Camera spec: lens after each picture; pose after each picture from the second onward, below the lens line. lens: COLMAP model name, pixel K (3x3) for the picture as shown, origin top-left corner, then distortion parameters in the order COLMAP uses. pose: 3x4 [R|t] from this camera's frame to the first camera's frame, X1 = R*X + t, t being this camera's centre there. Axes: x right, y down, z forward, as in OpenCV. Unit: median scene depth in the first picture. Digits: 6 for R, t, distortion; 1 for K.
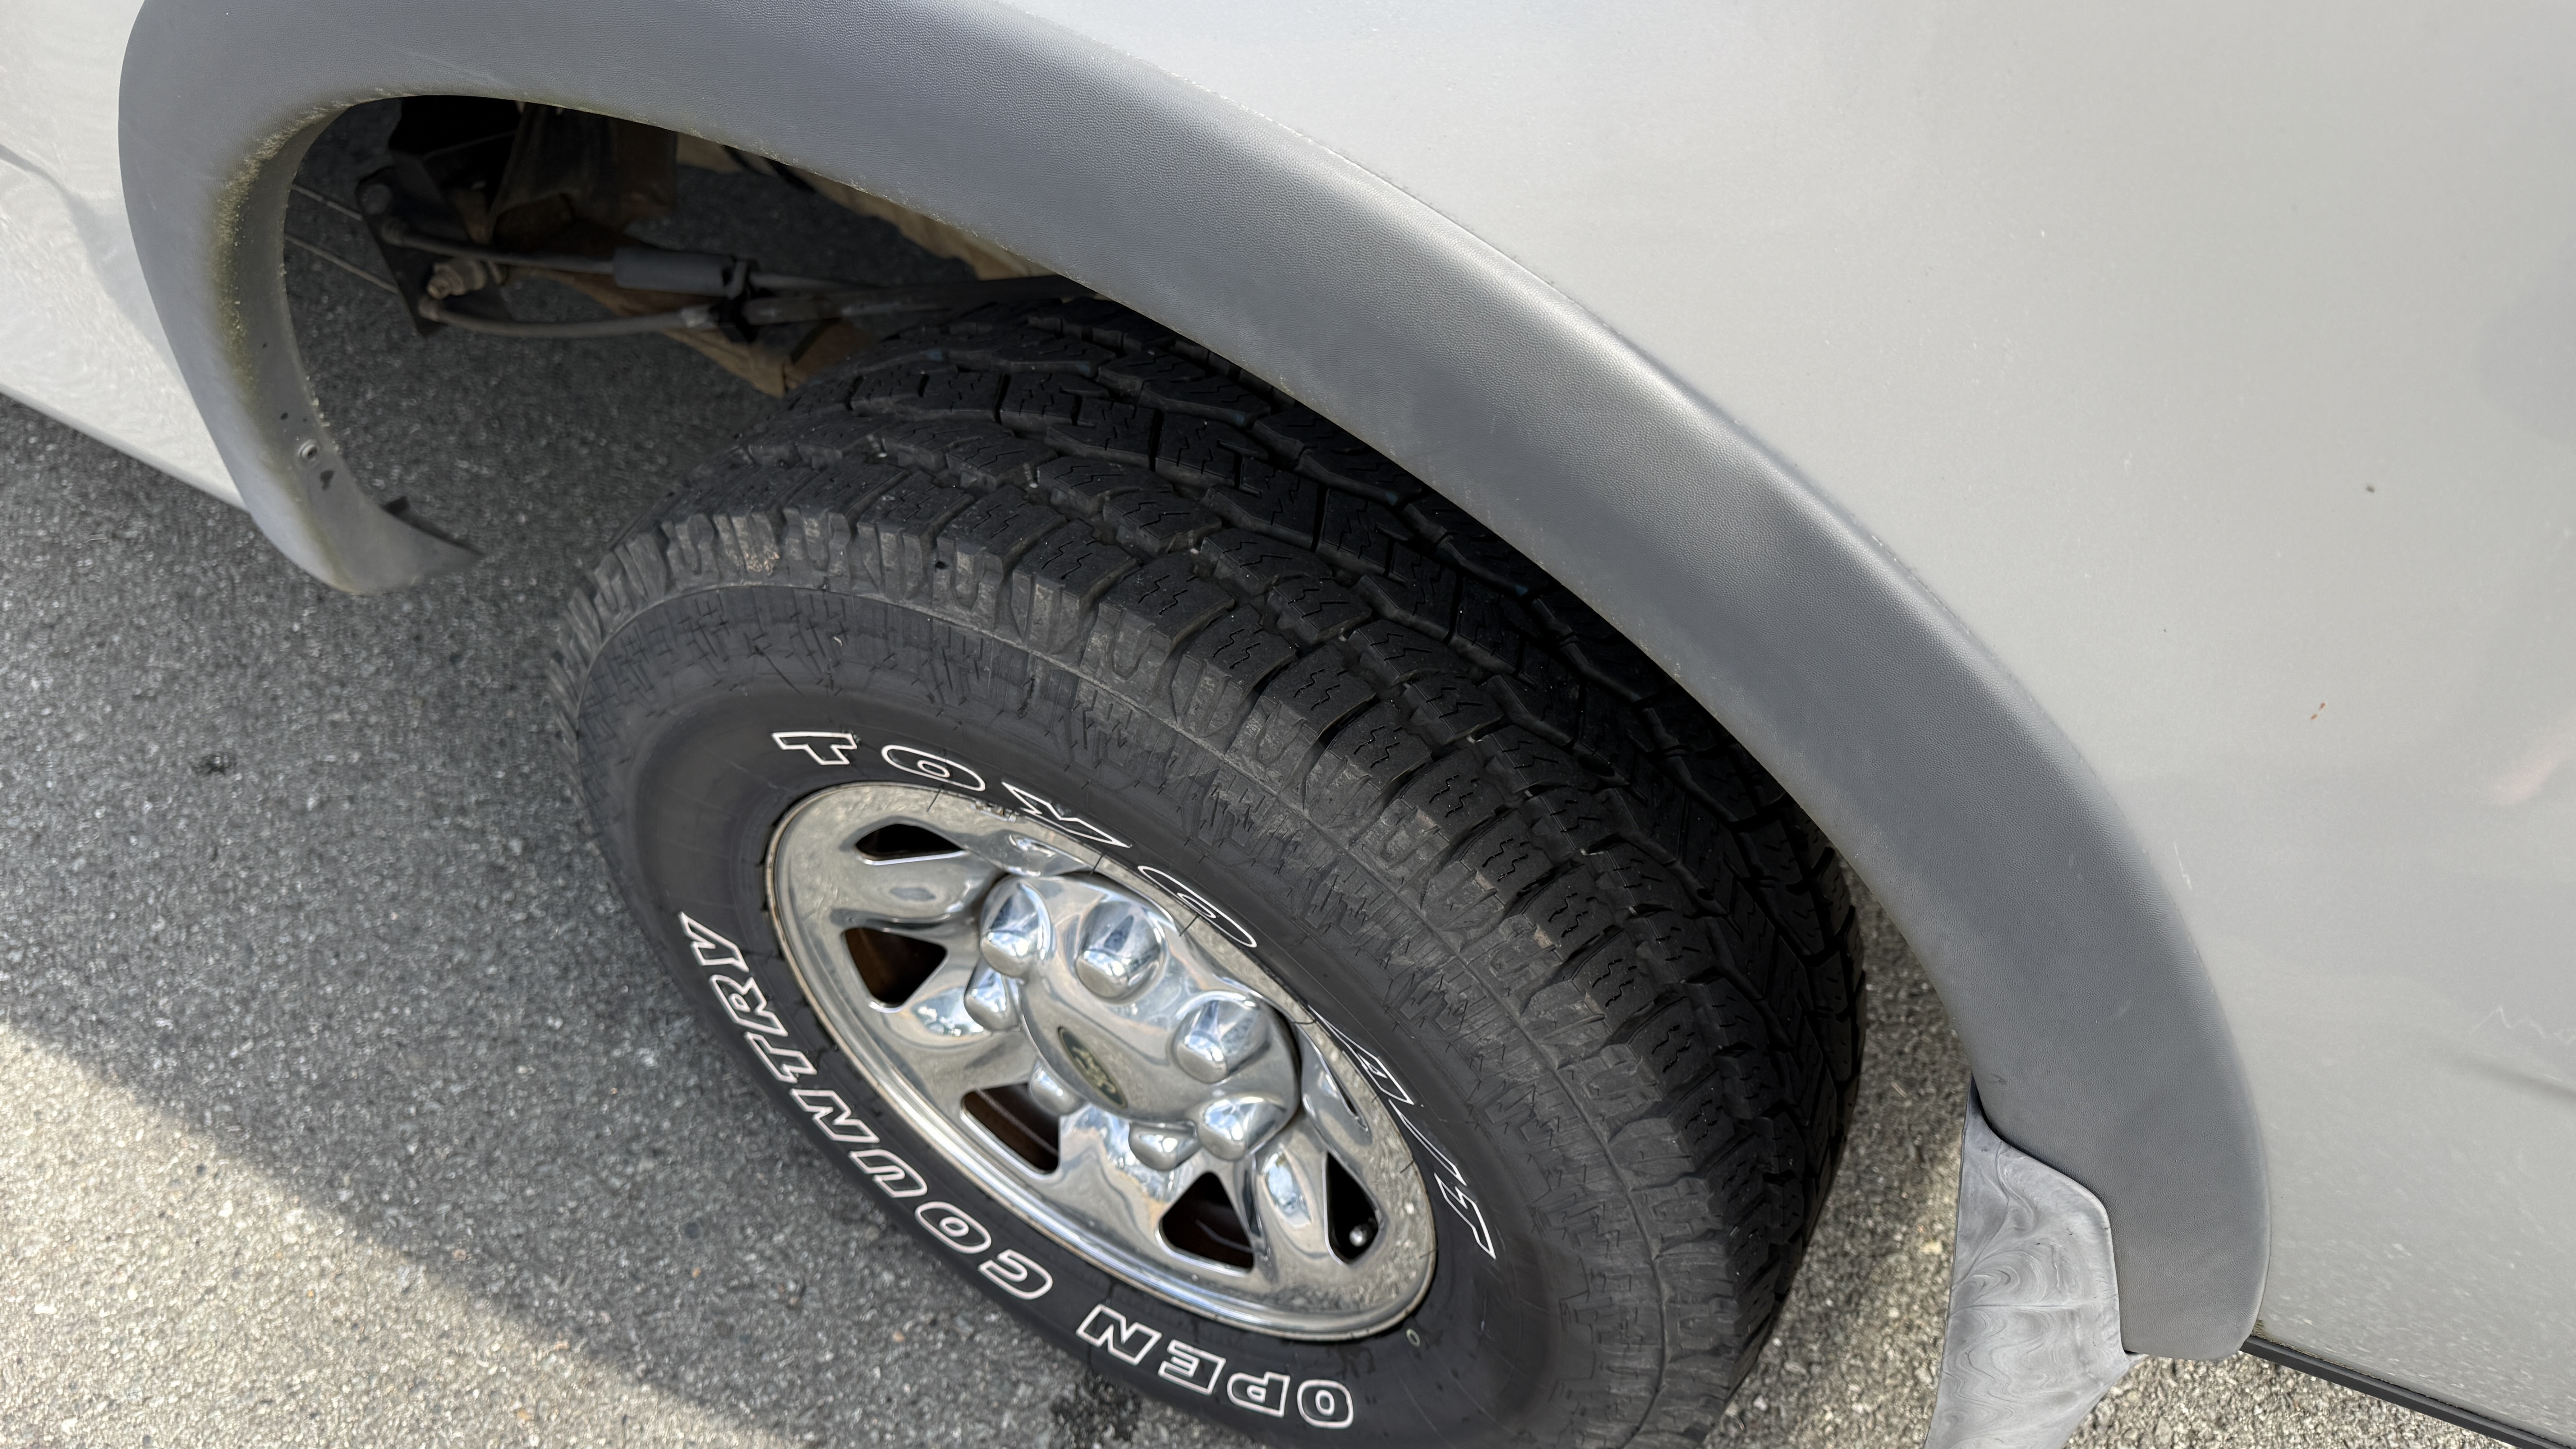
lens RADIAL K [[1820.3, 0, 1294.7], [0, 1820.3, 717.2], [0, 0, 1]] dist [0.050626, -0.064726]
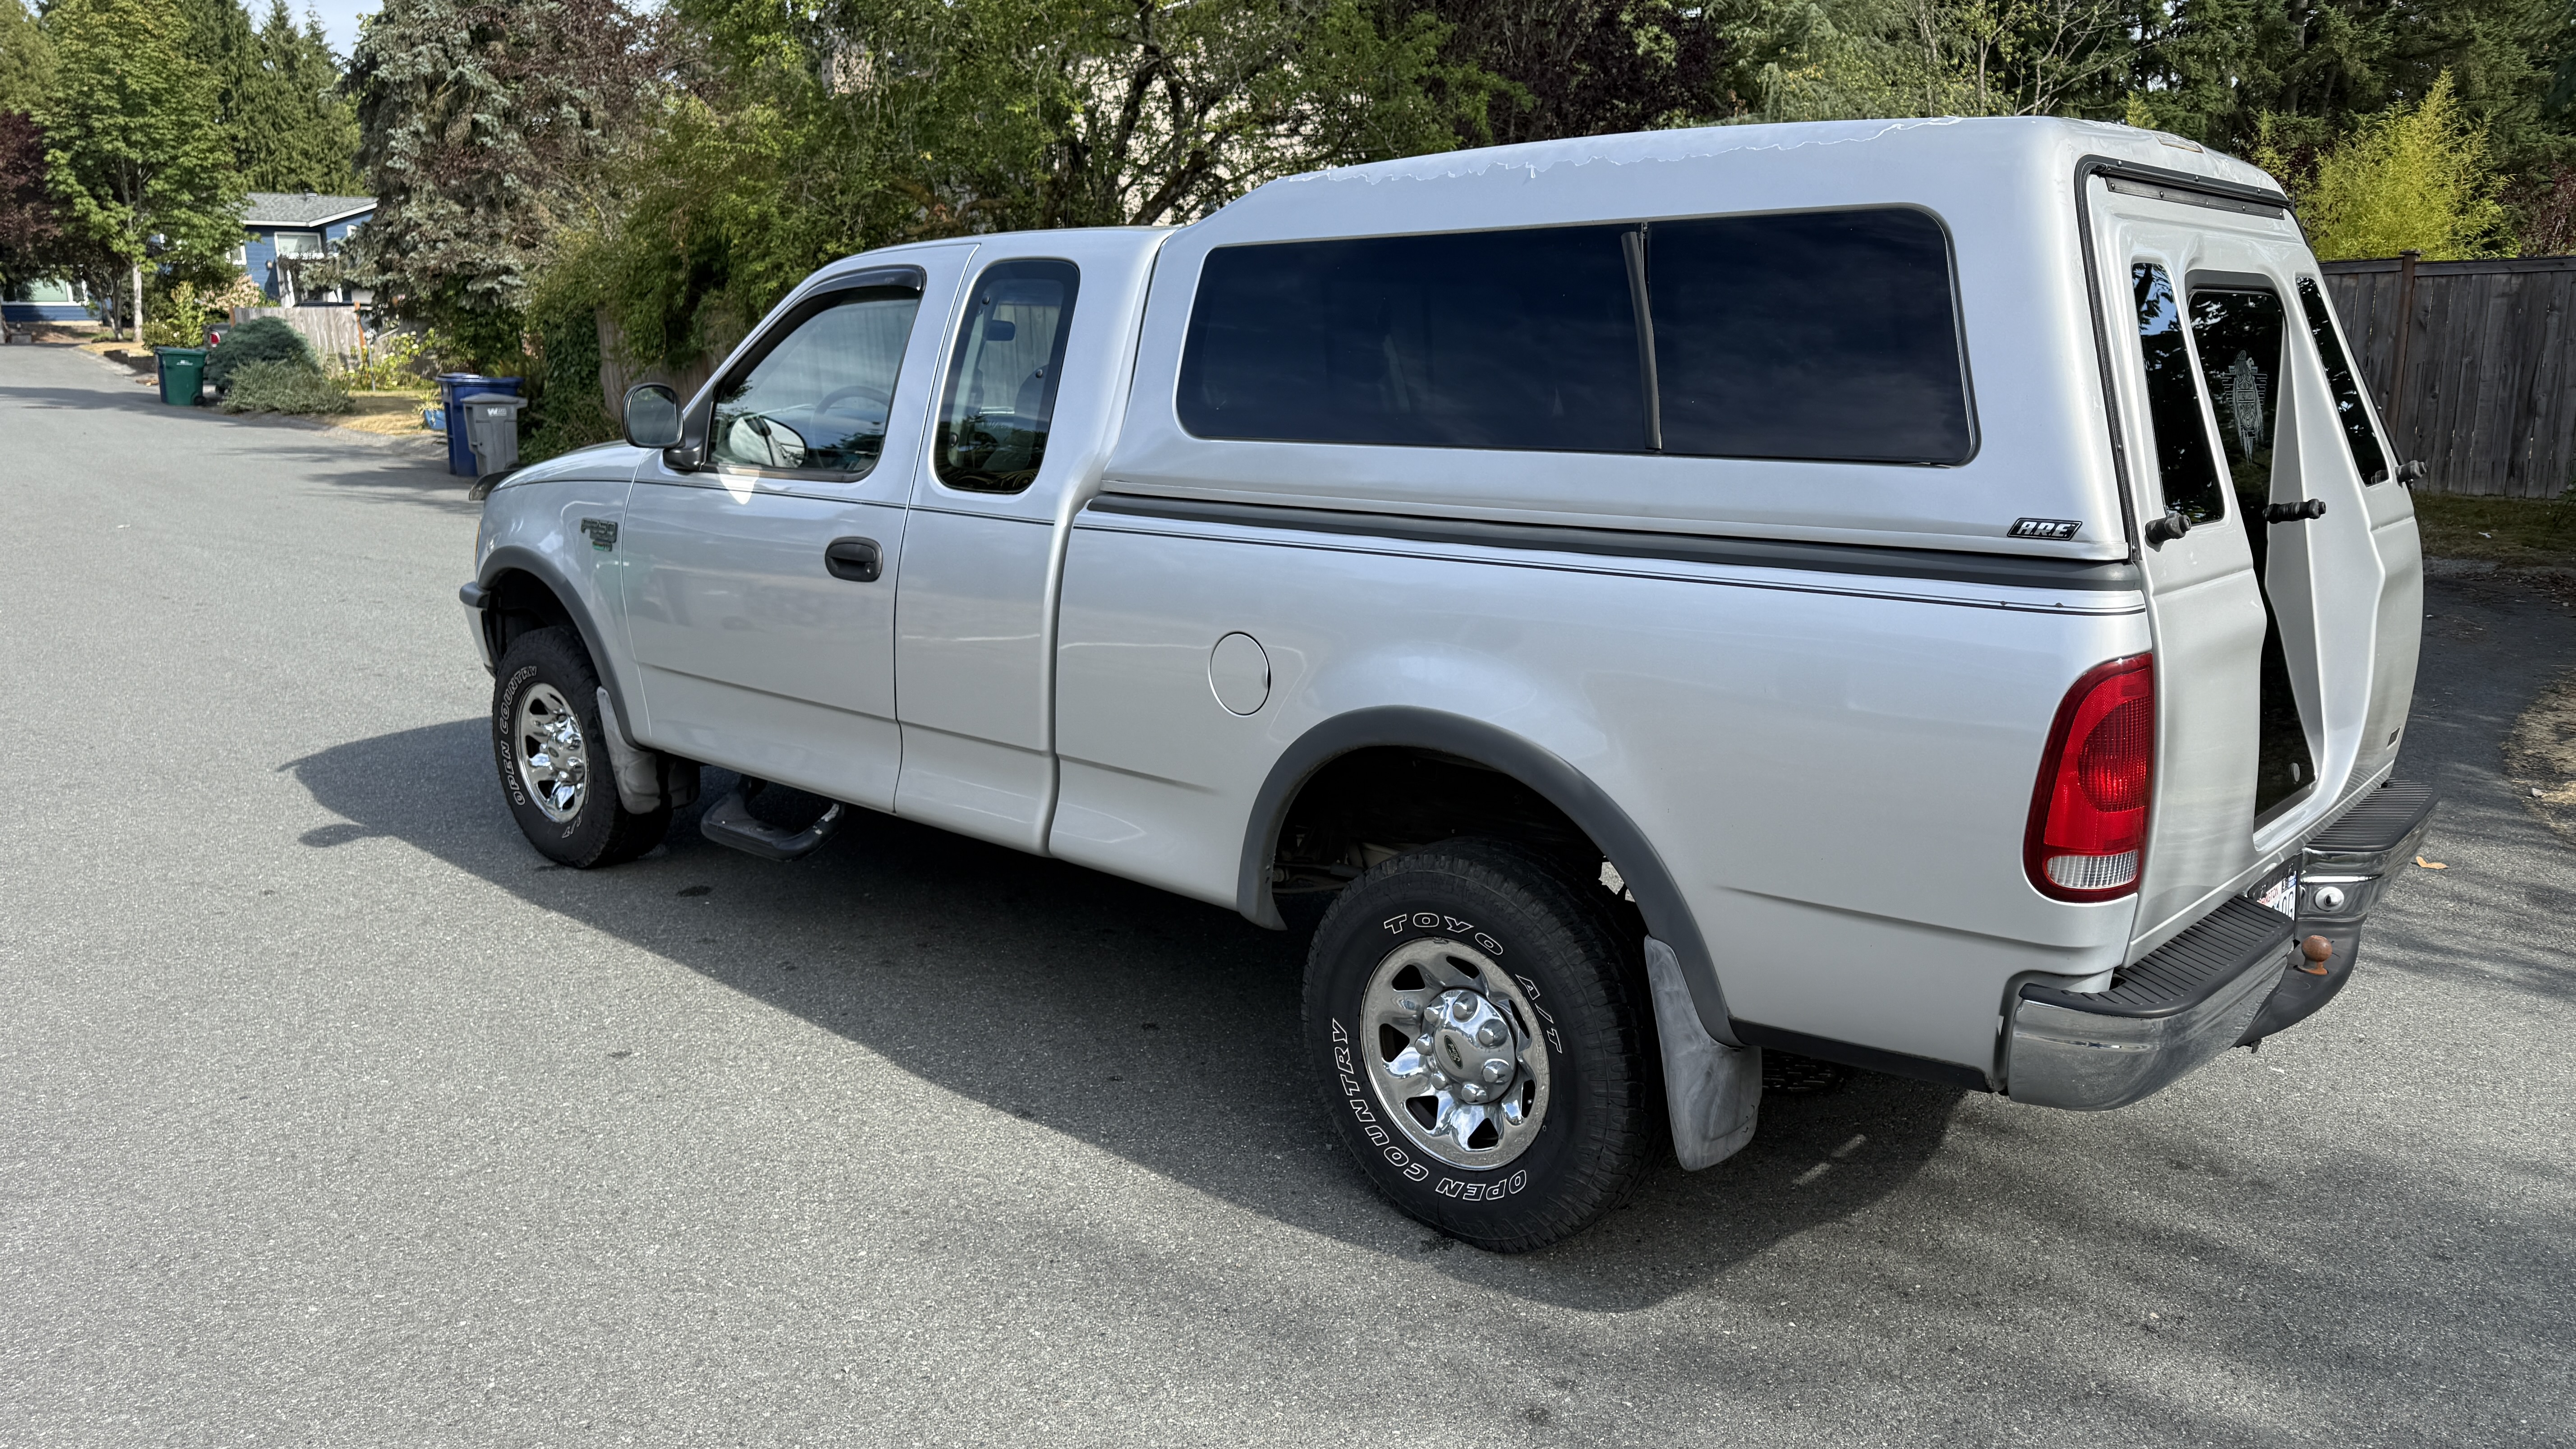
lens RADIAL K [[1820.3, 0, 1294.7], [0, 1820.3, 717.2], [0, 0, 1]] dist [0.050626, -0.064726]
pose [[0.974478, 0.037075, -0.221403, 0.285772], [-0.159424, 0.808651, -0.566276, 1.461037], [0.158043, 0.587120, 0.793923, -1.824023]]
